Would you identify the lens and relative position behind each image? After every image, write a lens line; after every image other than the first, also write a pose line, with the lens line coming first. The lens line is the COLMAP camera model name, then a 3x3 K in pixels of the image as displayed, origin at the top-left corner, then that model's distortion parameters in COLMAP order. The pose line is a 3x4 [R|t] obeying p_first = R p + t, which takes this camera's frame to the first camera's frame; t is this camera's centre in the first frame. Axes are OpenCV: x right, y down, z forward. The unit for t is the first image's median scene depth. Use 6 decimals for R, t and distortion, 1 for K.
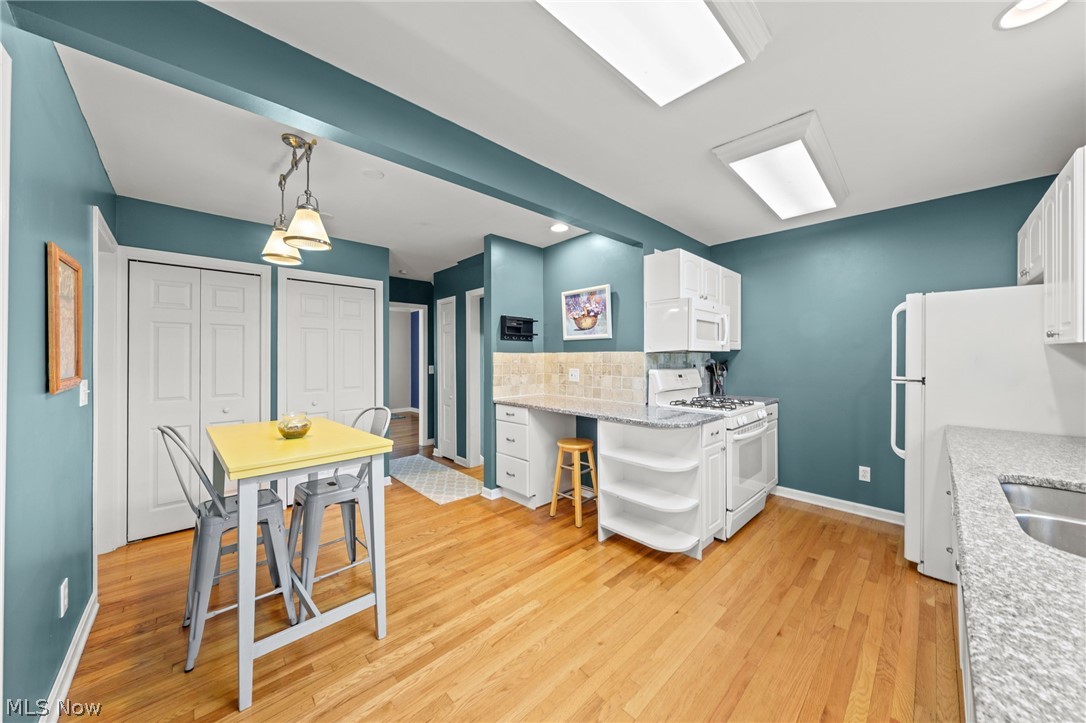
lens RADIAL K [[371.1, 0, 543.4], [0, 371.1, 355.1], [0, 0, 1]] dist [-0.000645, 0.000108]
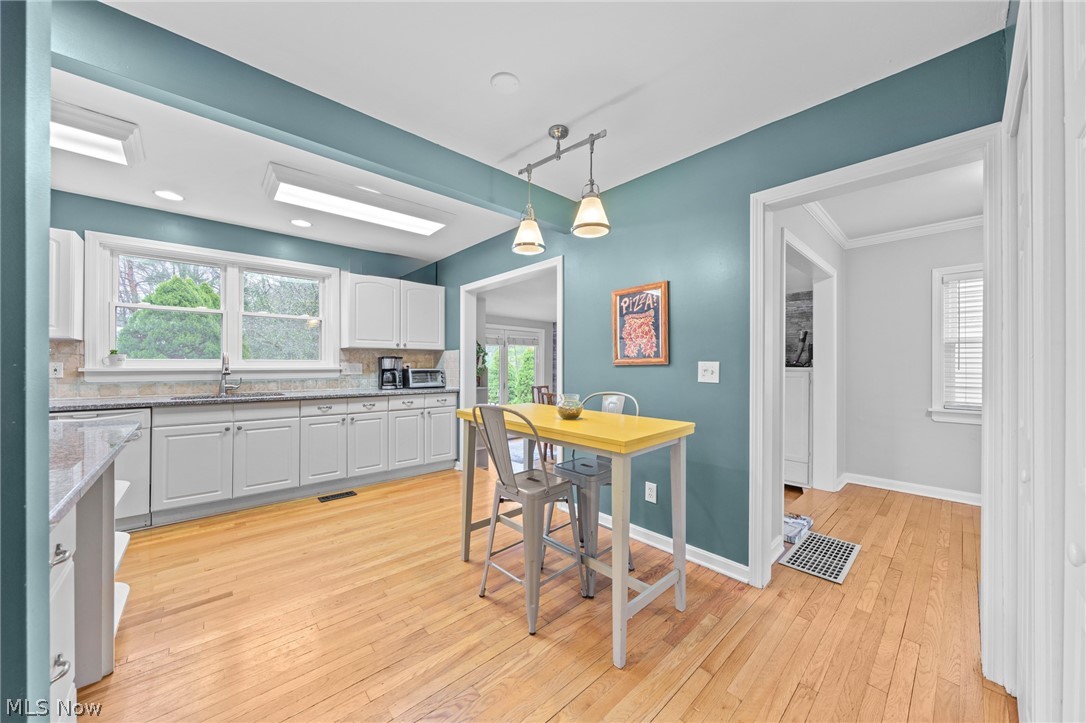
lens RADIAL K [[384.7, 0, 547.4], [0, 384.7, 365.0], [0, 0, 1]] dist [-0.002019, -0.000023]
pose [[-0.999812, -0.000963, 0.019365, -0.585769], [-0.001057, 0.999988, -0.004836, 0.066323], [-0.019360, -0.004856, -0.999801, 1.825995]]
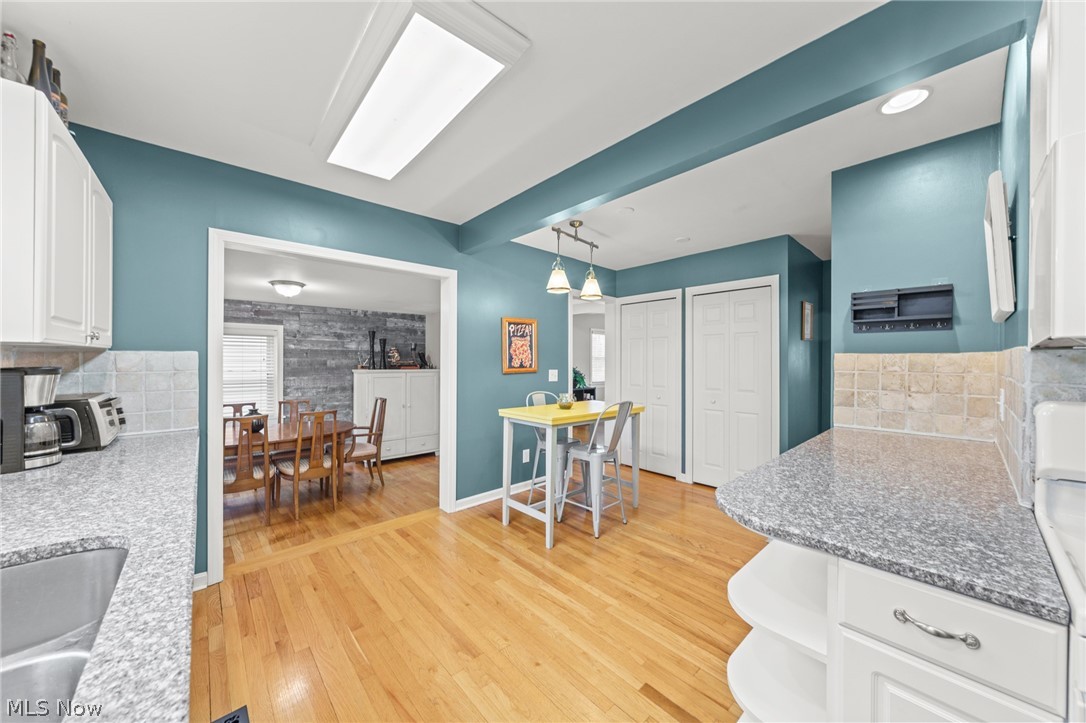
lens RADIAL K [[379.5, 0, 539.7], [0, 379.5, 361.6], [0, 0, 1]] dist [-0.001989, -0.000115]
pose [[-0.027791, 0.004754, -0.999602, 0.843776], [0.003347, 0.999984, 0.004663, 0.003502], [0.999608, -0.003216, -0.027806, 0.783858]]
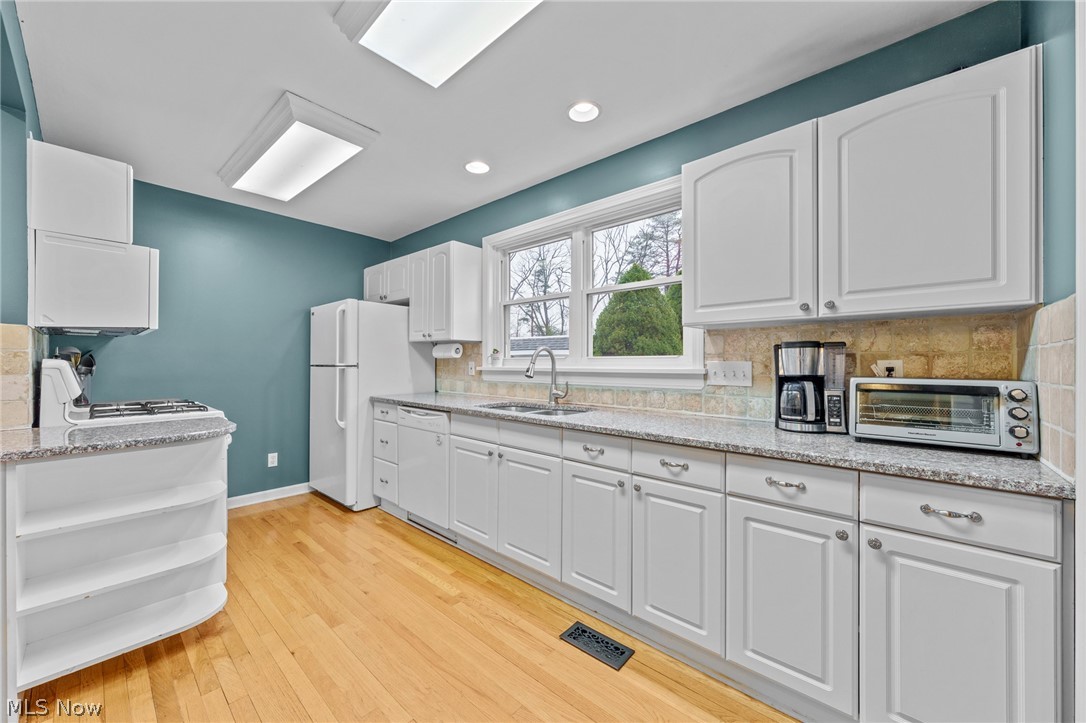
lens RADIAL K [[404.9, 0, 540.2], [0, 404.9, 362.0], [0, 0, 1]] dist [0.000630, 0.000131]
pose [[-0.077528, 0.000303, 0.996990, -0.470472], [-0.004409, 0.999990, -0.000647, 0.054284], [-0.996980, -0.004445, -0.077526, 0.458305]]
